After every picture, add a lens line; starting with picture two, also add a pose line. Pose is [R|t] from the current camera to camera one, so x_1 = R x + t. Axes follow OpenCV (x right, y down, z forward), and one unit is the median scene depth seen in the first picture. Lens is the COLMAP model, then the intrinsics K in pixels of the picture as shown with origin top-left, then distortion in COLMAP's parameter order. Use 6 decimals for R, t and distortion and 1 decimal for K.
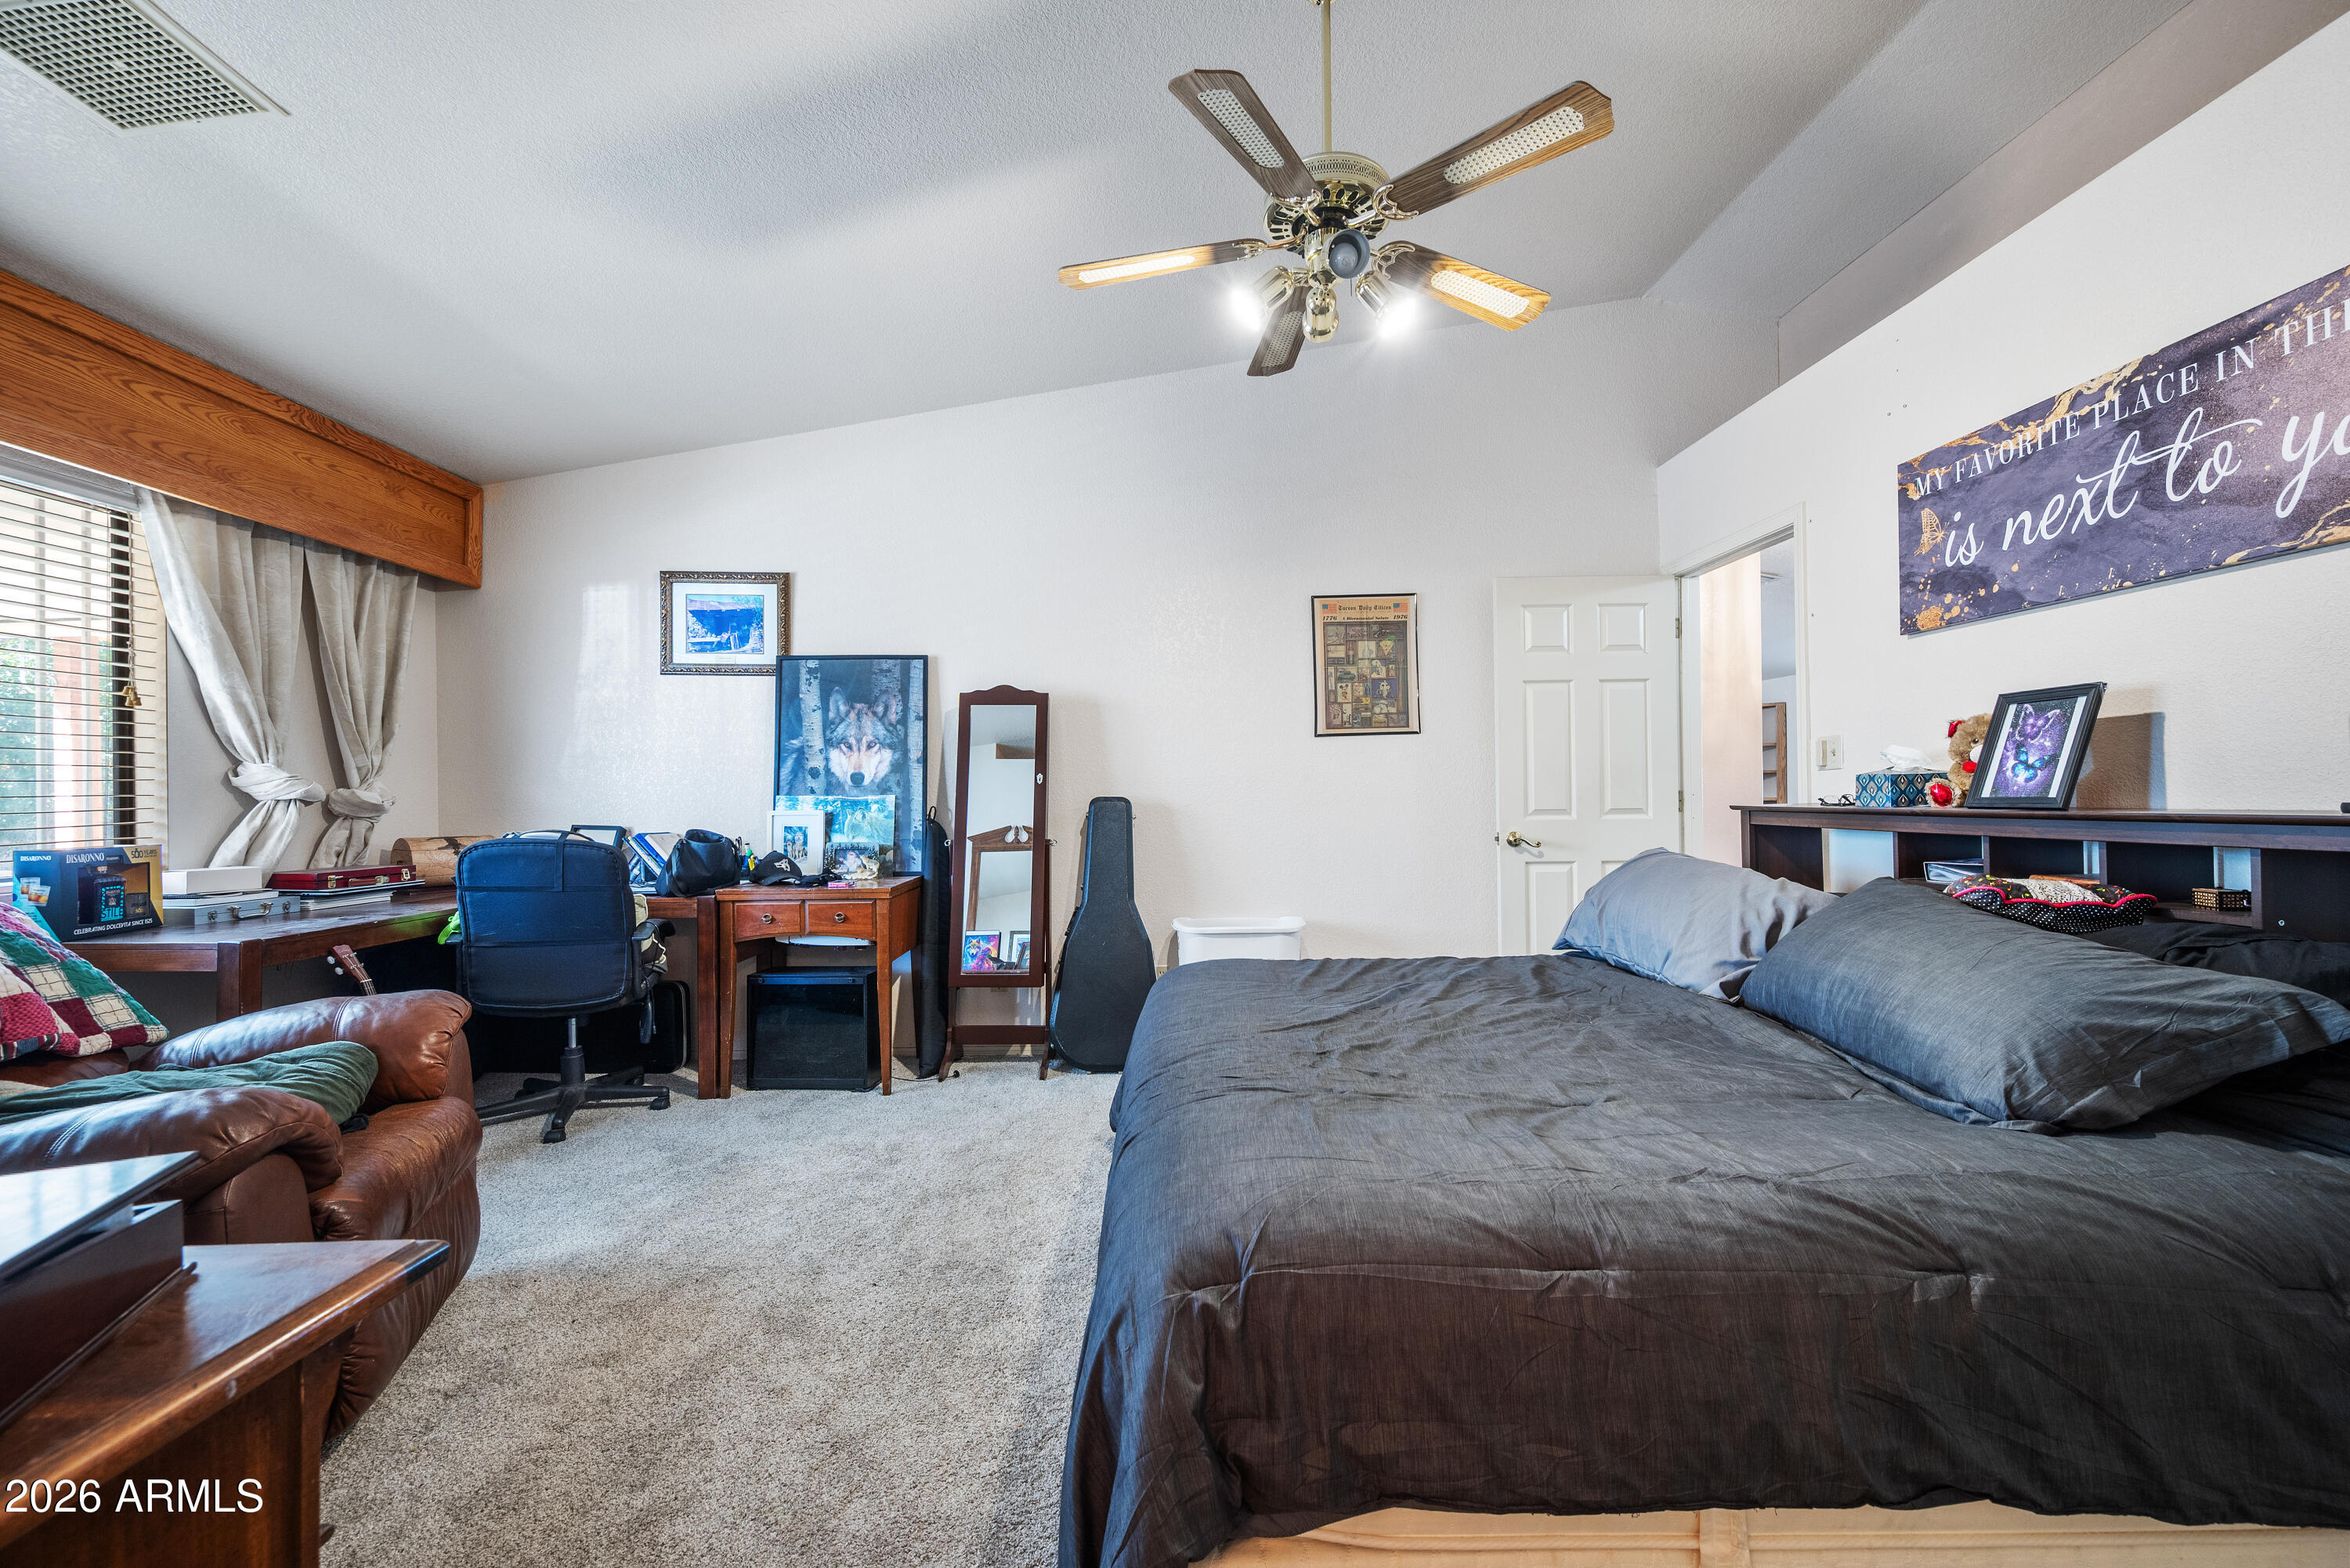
lens RADIAL K [[944.0, 0, 1176.7], [0, 944.0, 787.6], [0, 0, 1]] dist [0.003049, 0.000260]
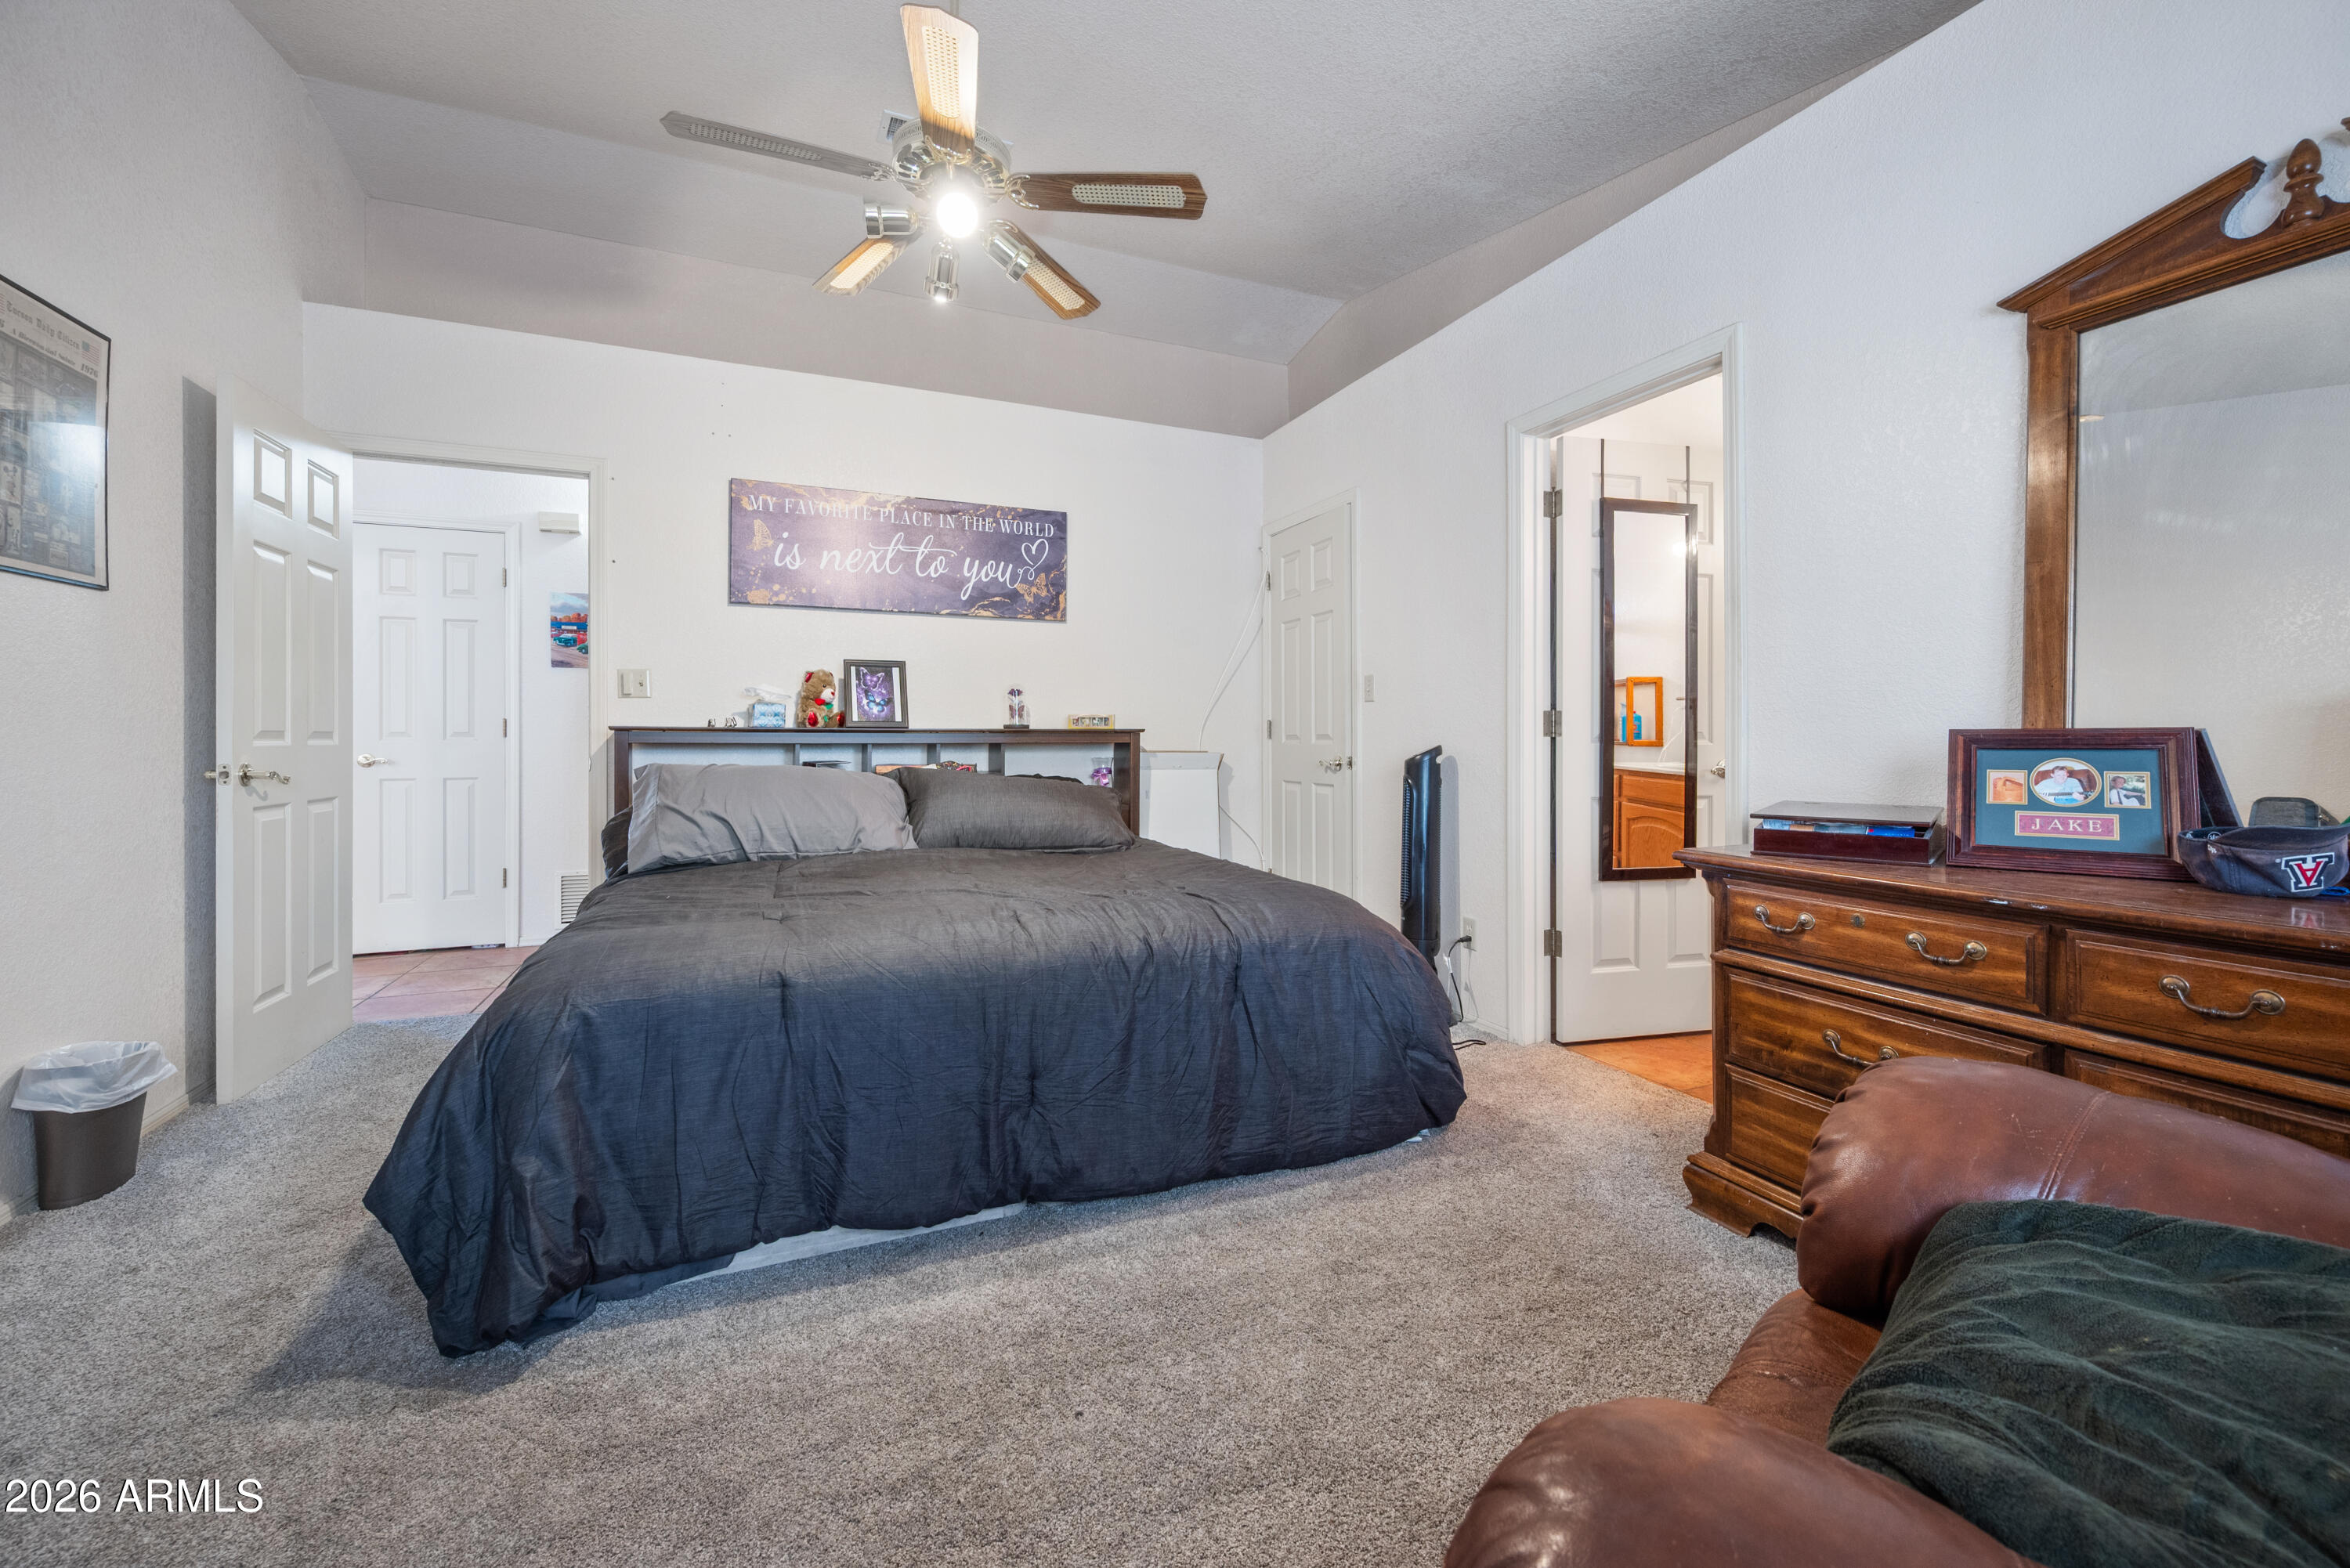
lens RADIAL K [[944.0, 0, 1179.4], [0, 944.0, 741.9], [0, 0, 1]] dist [0.003049, 0.000260]
pose [[-0.375143, -0.002354, 0.926964, -0.909302], [-0.011472, 0.999932, -0.002104, 0.043824], [-0.926896, -0.011424, -0.375145, 1.104991]]
